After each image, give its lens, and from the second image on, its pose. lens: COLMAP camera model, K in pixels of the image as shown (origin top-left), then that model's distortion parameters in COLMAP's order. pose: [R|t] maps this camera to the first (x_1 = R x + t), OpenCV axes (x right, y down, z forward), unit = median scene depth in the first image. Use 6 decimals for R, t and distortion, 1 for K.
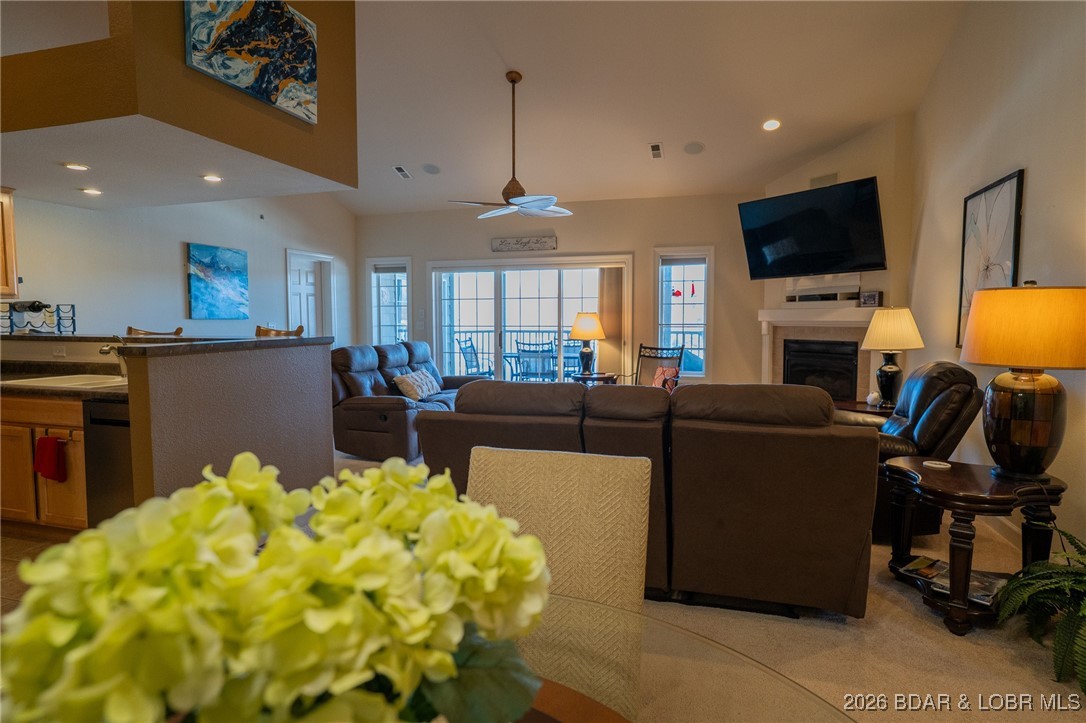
lens RADIAL K [[609.0, 0, 543.0], [0, 609.0, 361.5], [0, 0, 1]] dist [0.036065, 0.000855]
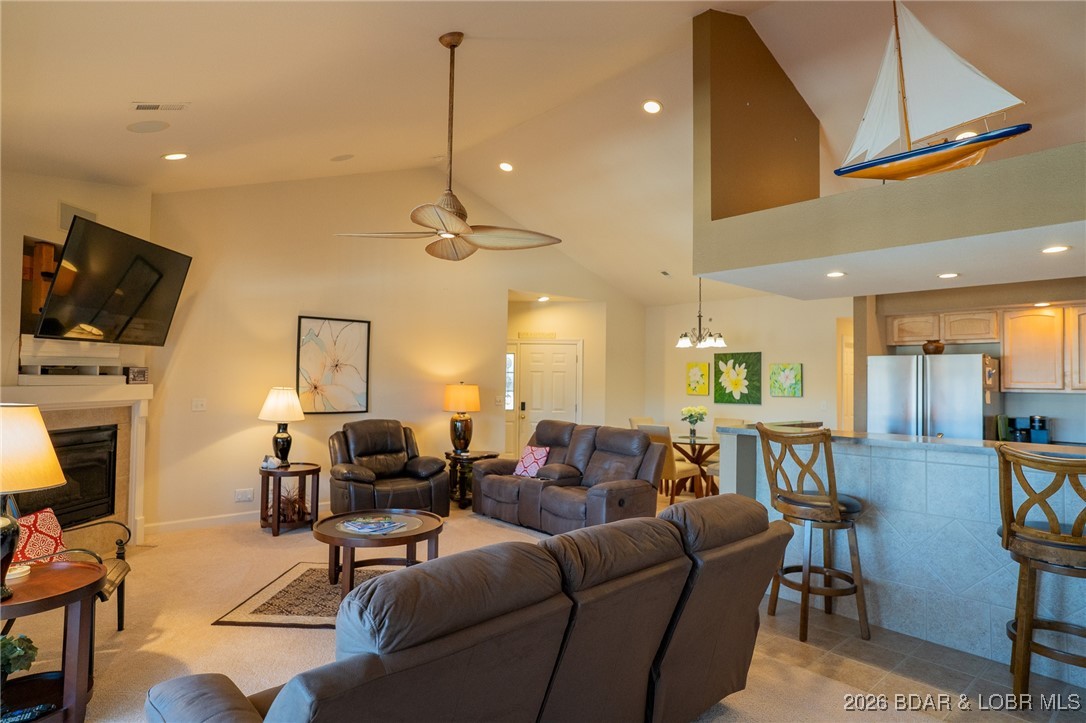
lens RADIAL K [[609.0, 0, 543.0], [0, 609.0, 361.5], [0, 0, 1]] dist [0.036065, 0.000855]
pose [[-0.851738, 0.000085, 0.523968, -0.449215], [0.018596, 0.999375, 0.030065, -0.137389], [-0.523638, 0.035351, -0.851207, 1.454082]]
